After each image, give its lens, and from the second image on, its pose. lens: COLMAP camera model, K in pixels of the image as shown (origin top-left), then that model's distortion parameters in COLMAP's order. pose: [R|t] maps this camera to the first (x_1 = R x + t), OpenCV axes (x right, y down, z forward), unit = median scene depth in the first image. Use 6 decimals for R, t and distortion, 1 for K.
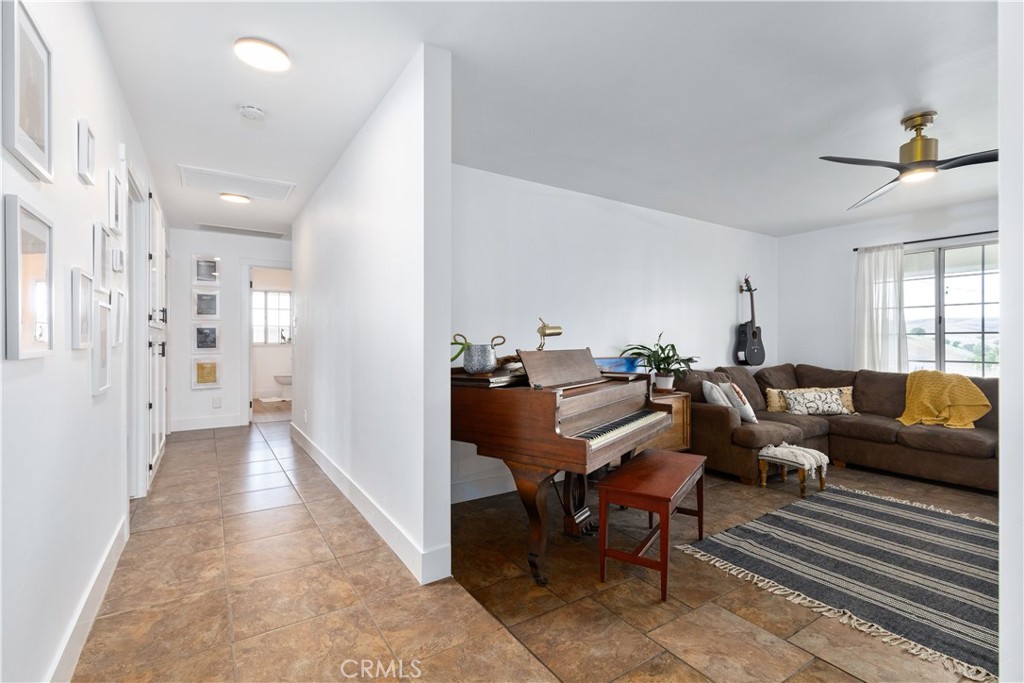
lens RADIAL K [[459.9, 0, 508.5], [0, 459.9, 342.1], [0, 0, 1]] dist [-0.001589, -0.000962]
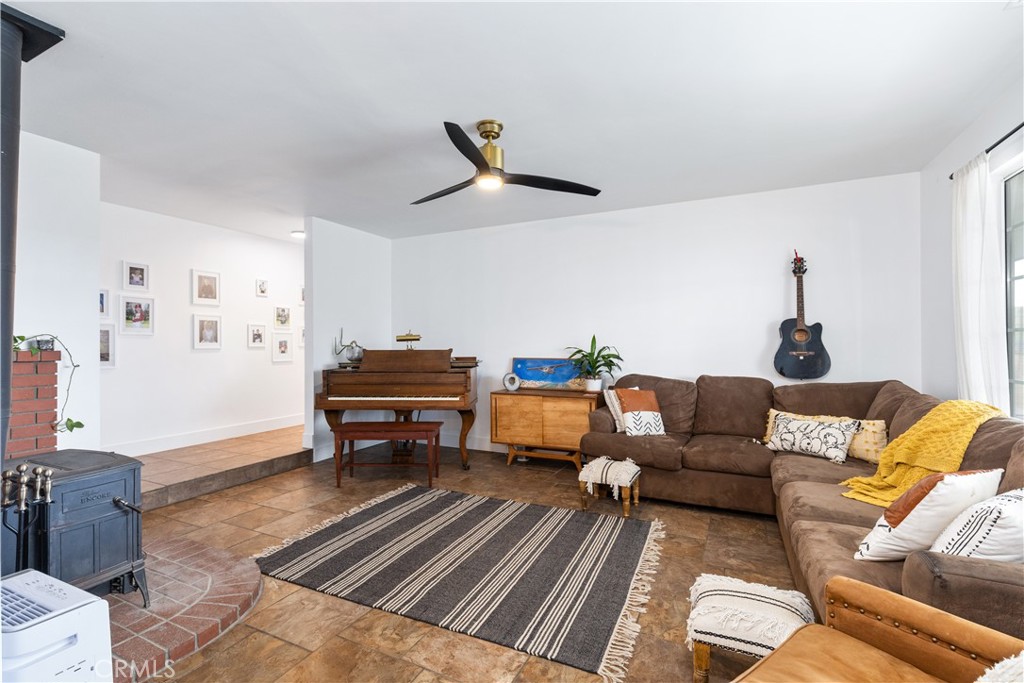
lens RADIAL K [[459.9, 0, 508.5], [0, 459.9, 342.1], [0, 0, 1]] dist [-0.001589, -0.000962]
pose [[0.528777, -0.000228, -0.848760, 1.365733], [-0.000400, 1.000000, -0.000517, -0.006961], [0.848760, 0.000613, 0.528777, 0.372784]]
